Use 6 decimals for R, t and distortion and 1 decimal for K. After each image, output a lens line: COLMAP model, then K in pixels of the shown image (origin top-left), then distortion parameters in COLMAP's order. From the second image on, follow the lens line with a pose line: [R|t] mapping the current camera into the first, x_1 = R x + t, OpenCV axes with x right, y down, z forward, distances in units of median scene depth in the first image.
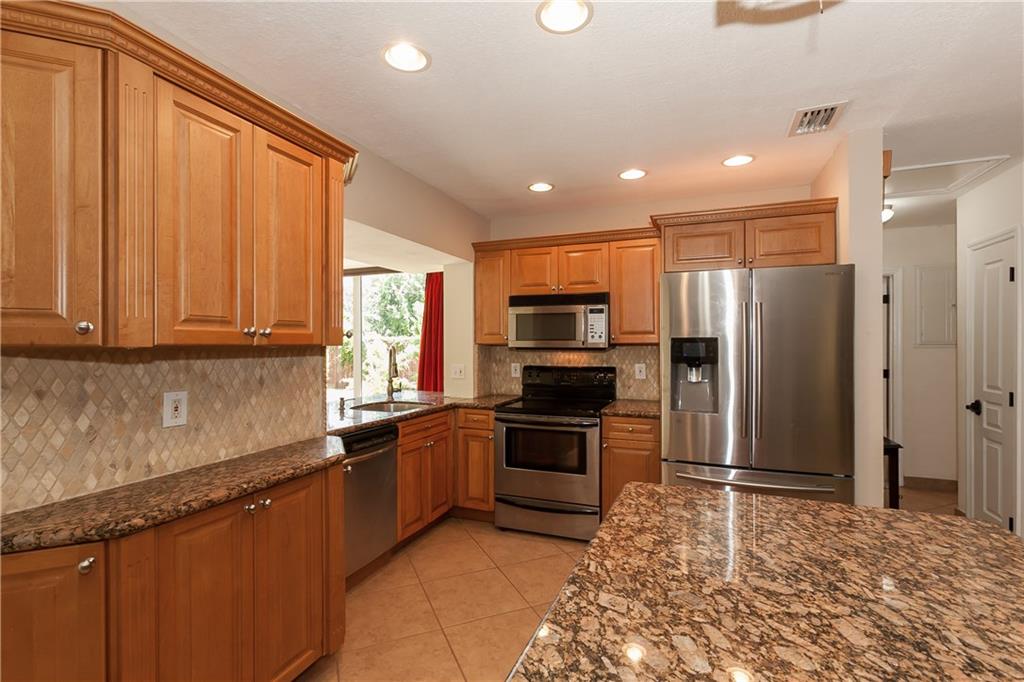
lens RADIAL K [[471.8, 0, 512.6], [0, 471.8, 345.2], [0, 0, 1]] dist [-0.001372, 0.000344]
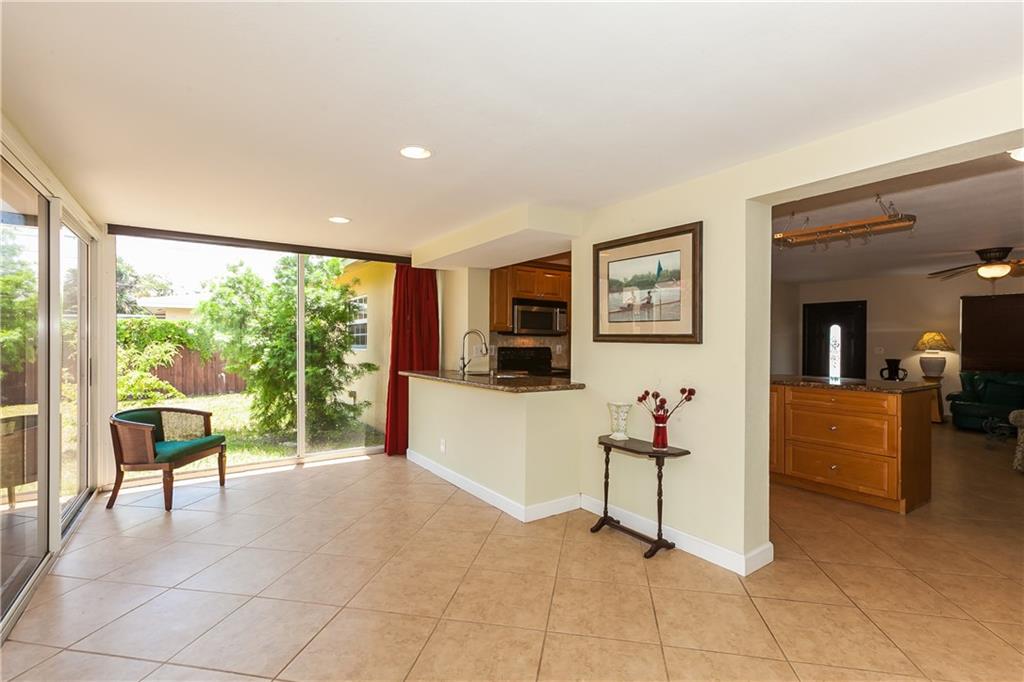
lens RADIAL K [[471.8, 0, 512.2], [0, 471.8, 339.6], [0, 0, 1]] dist [-0.001372, 0.000344]
pose [[0.550770, -0.002314, 0.834654, -1.534393], [0.001988, 0.999997, 0.001461, 0.025852], [-0.834655, 0.000854, 0.550773, 0.263136]]
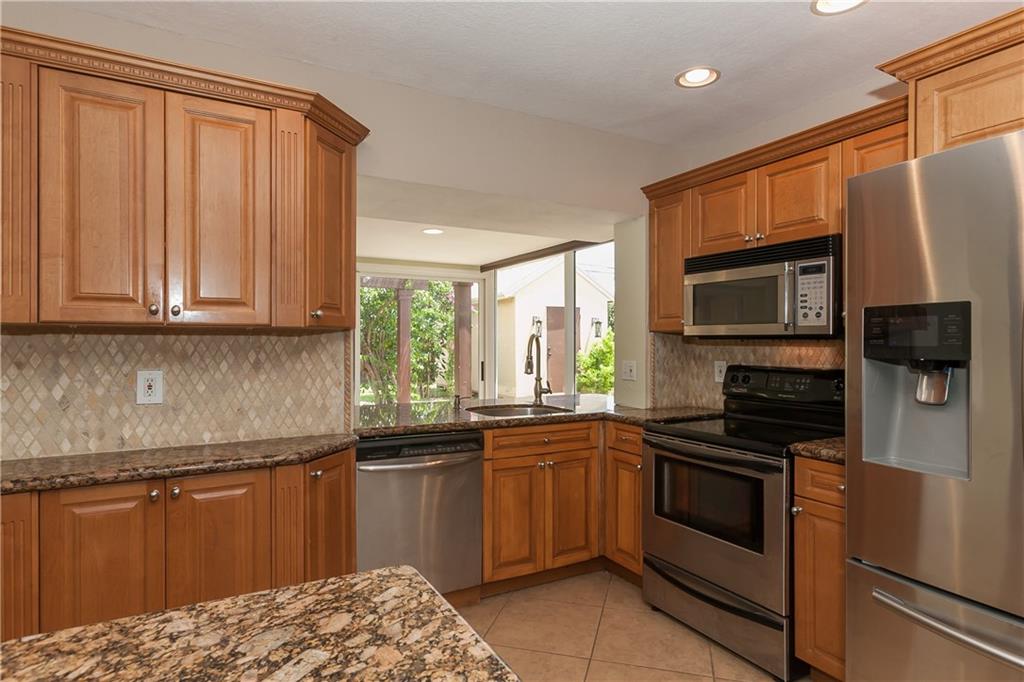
lens RADIAL K [[561.3, 0, 511.0], [0, 561.3, 338.8], [0, 0, 1]] dist [0.001551, 0.001090]
pose [[0.780246, -0.002425, -0.625468, 0.369675], [-0.003026, 0.999966, -0.007652, 0.019335], [0.625465, 0.007863, 0.780212, 0.289386]]
